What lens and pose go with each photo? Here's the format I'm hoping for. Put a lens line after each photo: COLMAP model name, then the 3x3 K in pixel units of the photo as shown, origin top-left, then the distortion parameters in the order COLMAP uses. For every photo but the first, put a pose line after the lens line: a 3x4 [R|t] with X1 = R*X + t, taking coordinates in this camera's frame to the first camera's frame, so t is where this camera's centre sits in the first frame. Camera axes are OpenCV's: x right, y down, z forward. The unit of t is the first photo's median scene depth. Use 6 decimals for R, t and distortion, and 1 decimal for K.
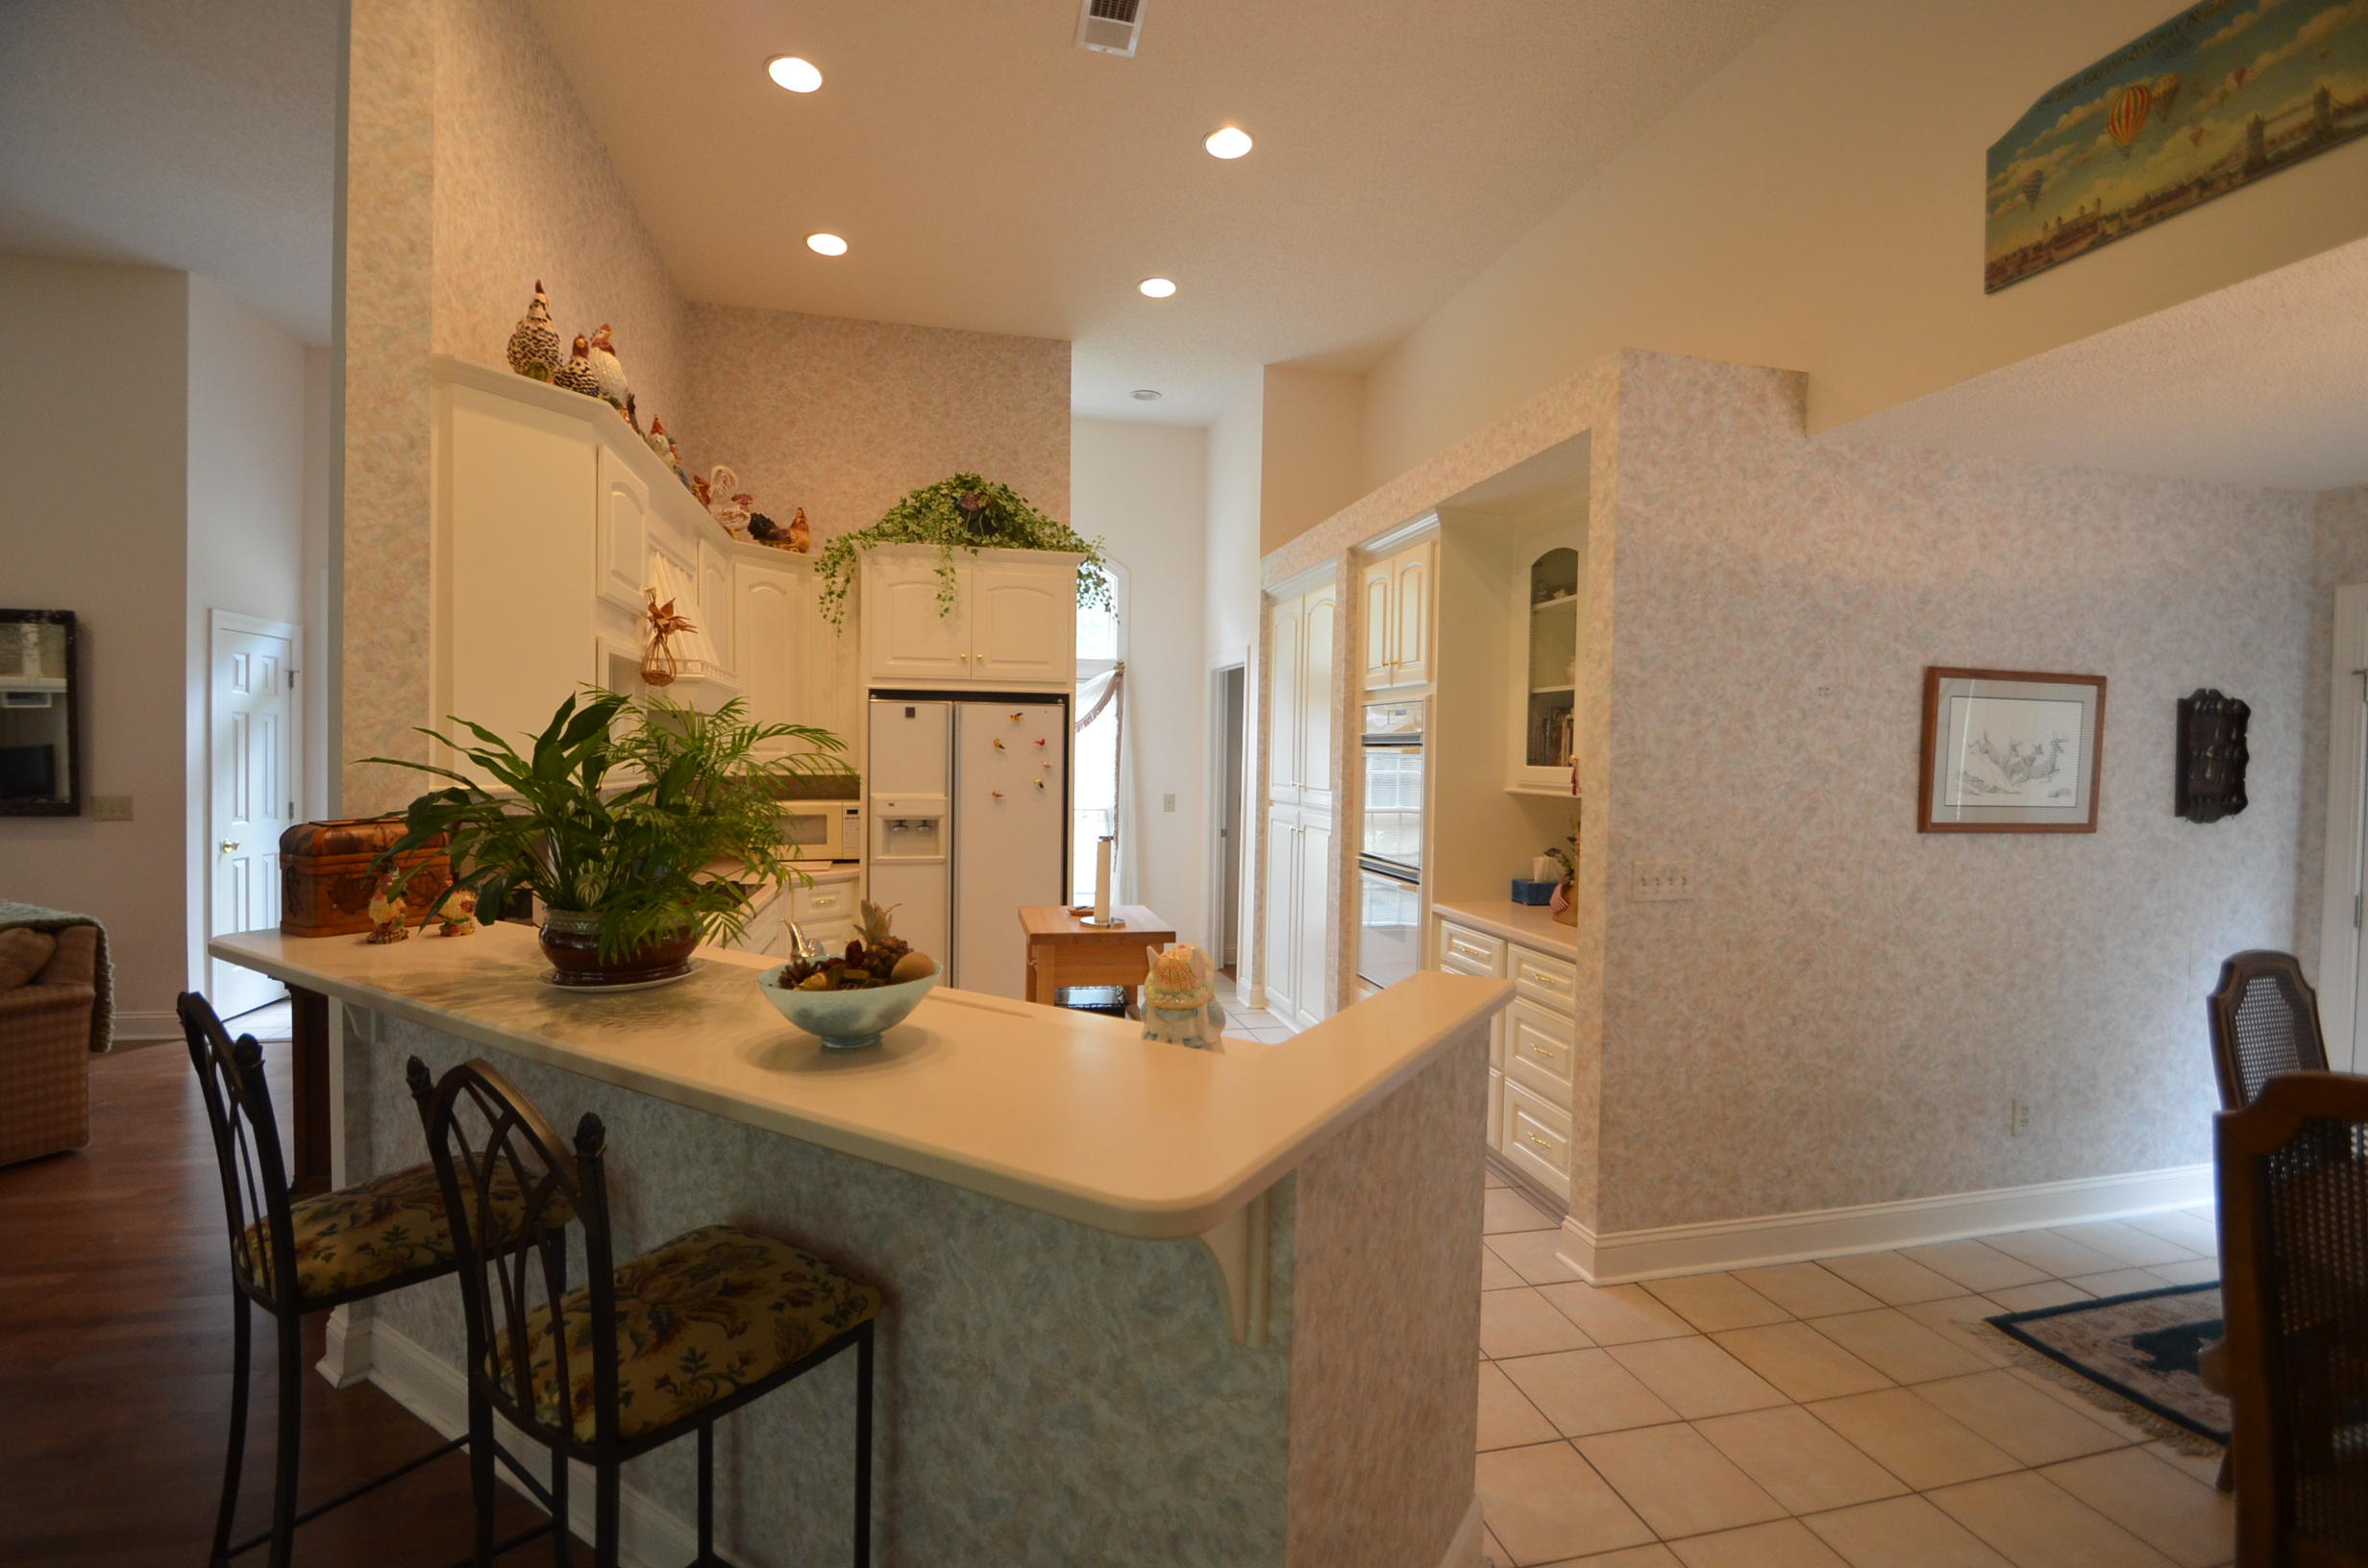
lens RADIAL K [[1049.6, 0, 1189.3], [0, 1049.6, 785.2], [0, 0, 1]] dist [-0.012396, -0.001240]
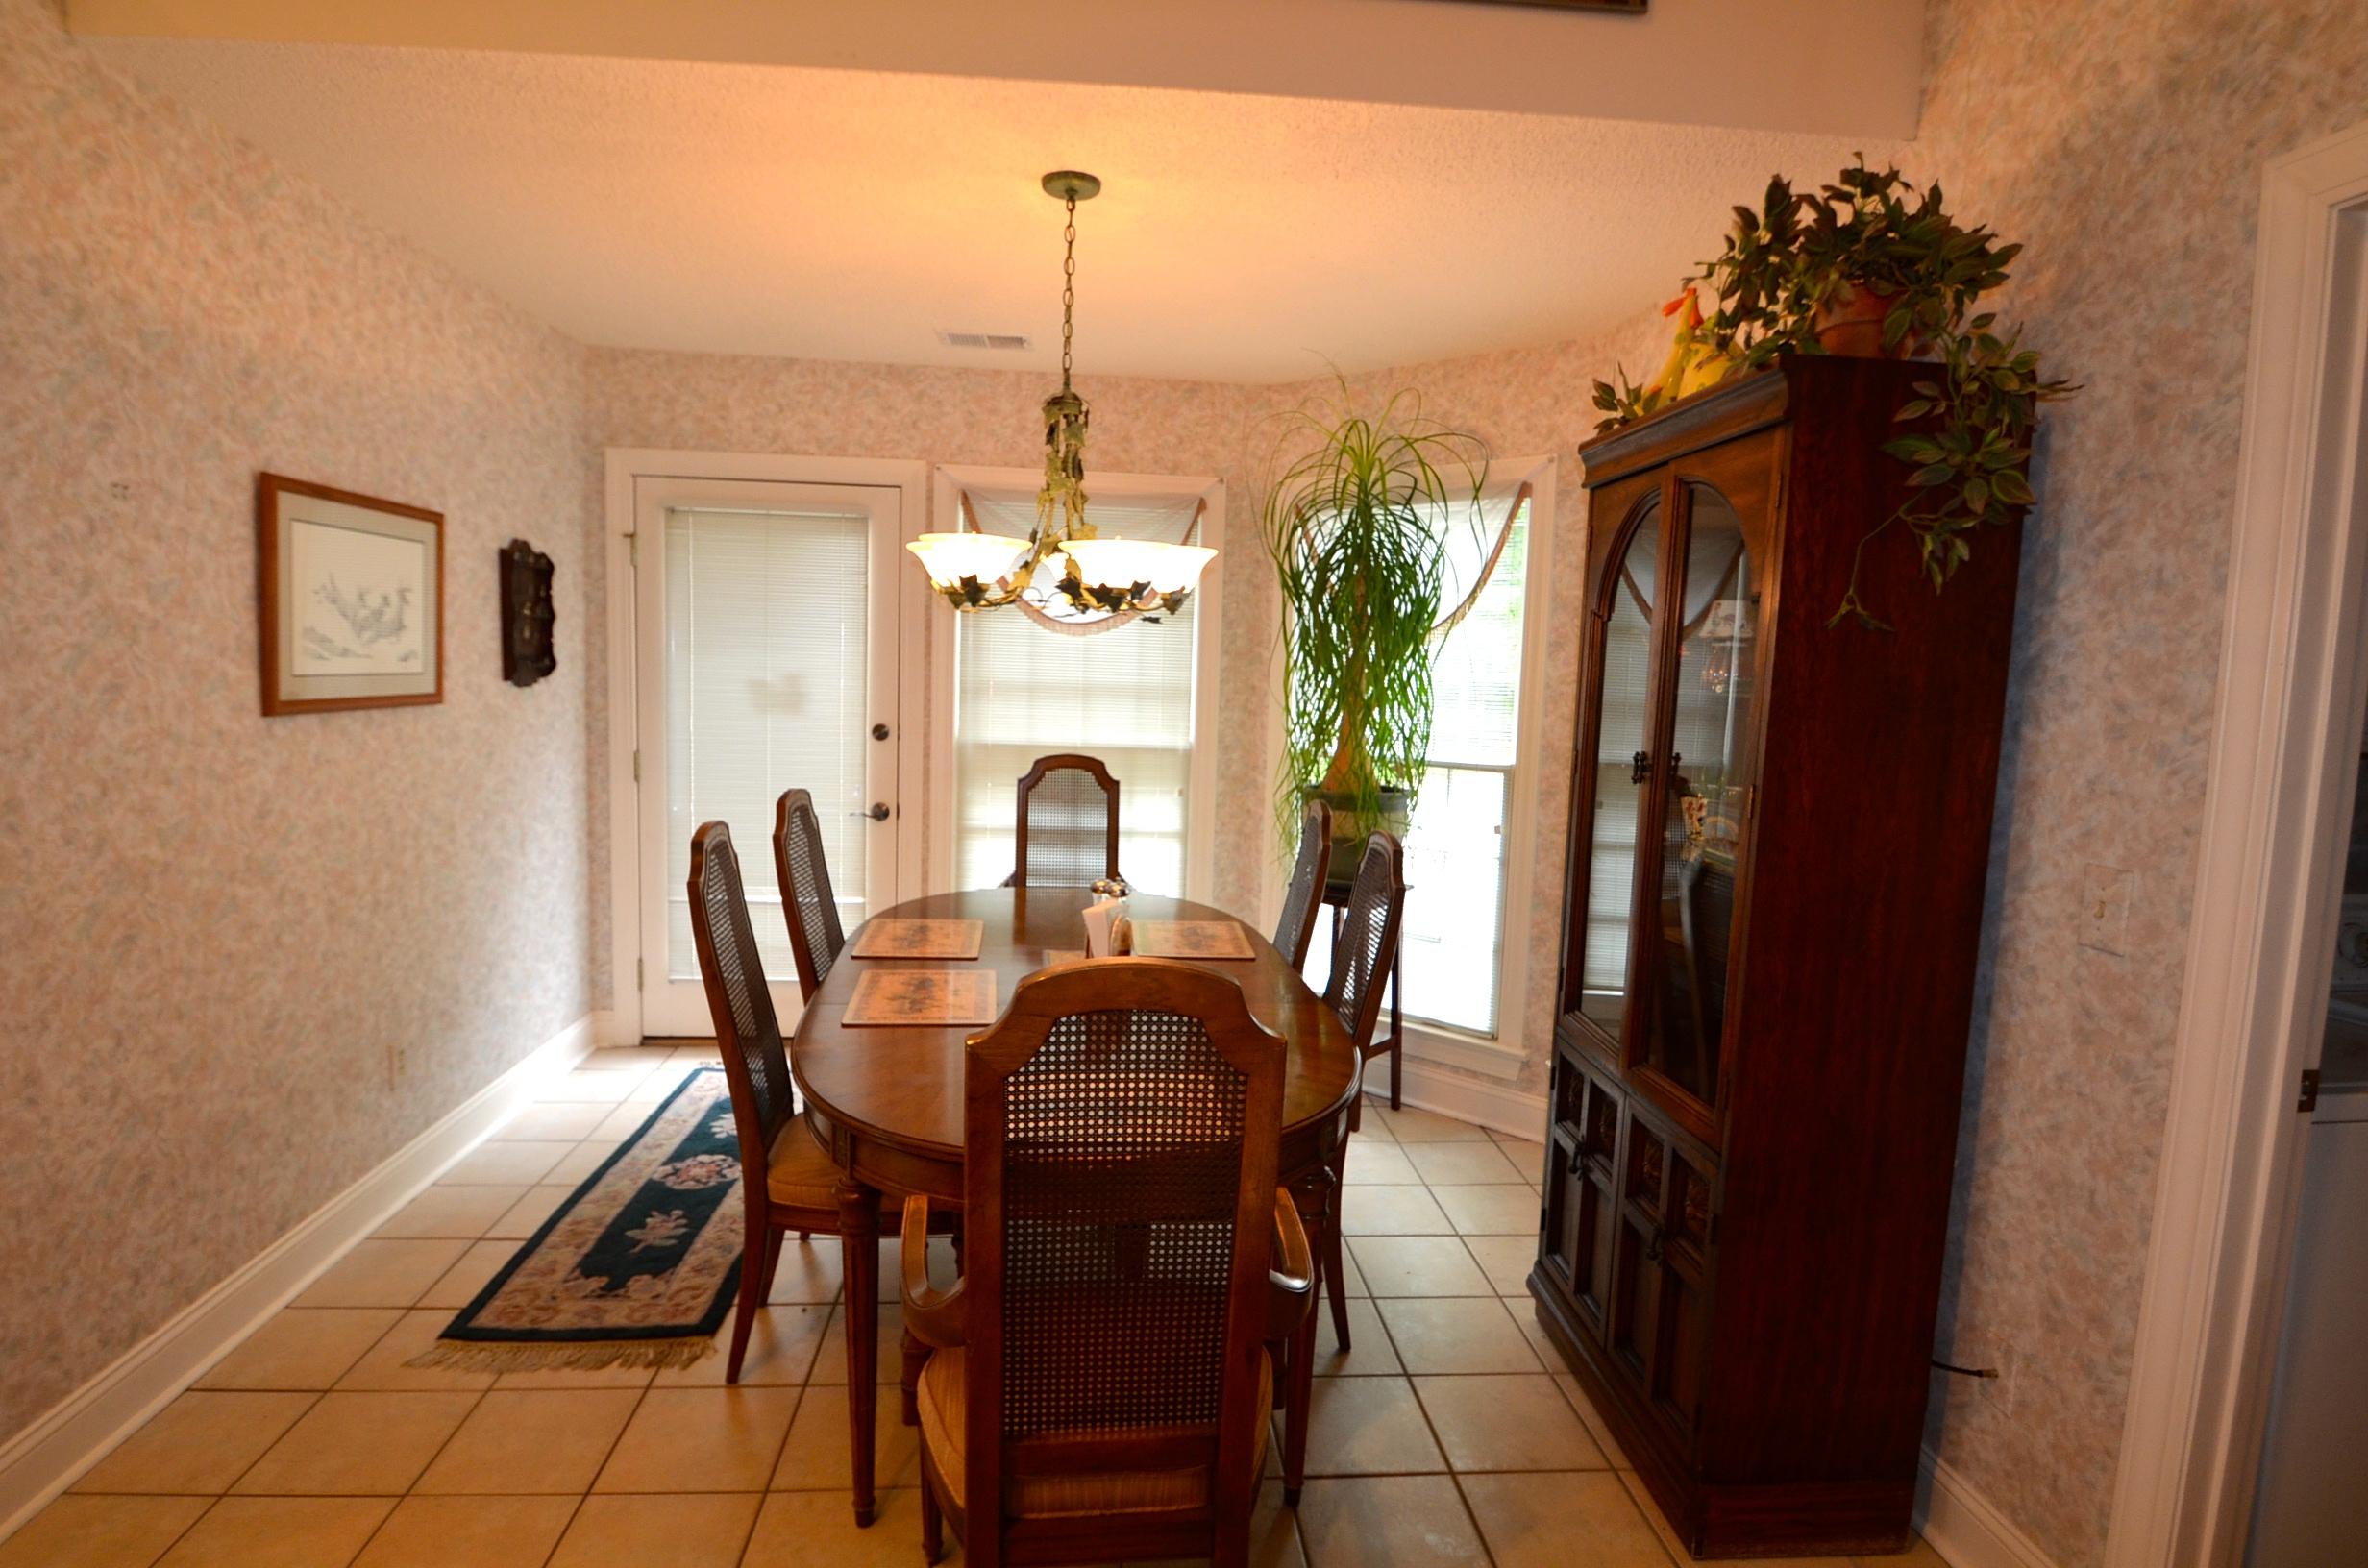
lens RADIAL K [[1207.5, 0, 1187.1], [0, 1207.5, 783.9], [0, 0, 1]] dist [-0.017875, -0.006344]
pose [[0.154771, -0.111642, 0.981622, 0.016799], [-0.009306, 0.993386, 0.114448, -0.005589], [-0.987907, -0.026848, 0.152708, 0.266902]]
